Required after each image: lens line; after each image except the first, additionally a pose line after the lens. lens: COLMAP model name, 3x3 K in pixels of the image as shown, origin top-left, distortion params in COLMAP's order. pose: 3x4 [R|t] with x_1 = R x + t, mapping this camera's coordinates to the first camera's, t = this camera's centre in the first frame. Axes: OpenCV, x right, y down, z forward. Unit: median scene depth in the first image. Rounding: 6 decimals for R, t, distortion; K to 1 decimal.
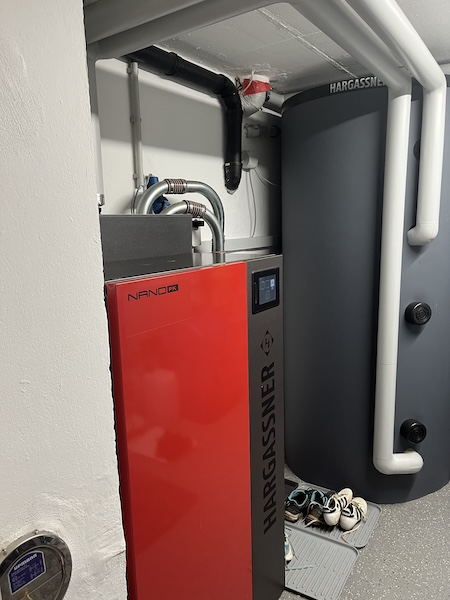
lens RADIAL K [[461.1, 0, 222.8], [0, 461.1, 298.2], [0, 0, 1]] dist [0.004675, 0.001265]
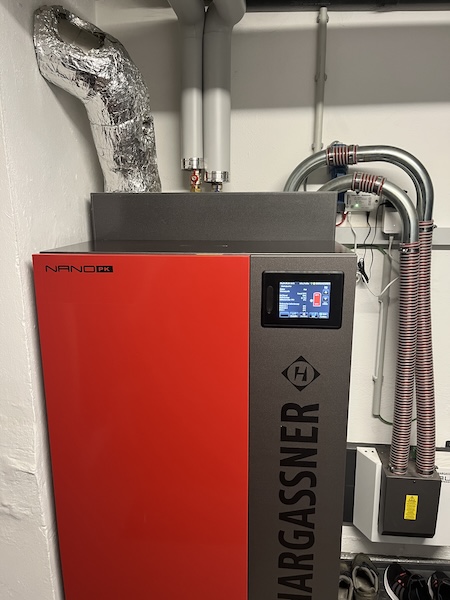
lens RADIAL K [[461.1, 0, 225.1], [0, 461.1, 303.1], [0, 0, 1]] dist [0.004675, 0.001265]
pose [[0.463791, 0.213272, -0.859891, 0.633842], [-0.153199, 0.975277, 0.159261, -0.106194], [0.872599, 0.057871, 0.484998, 0.538366]]
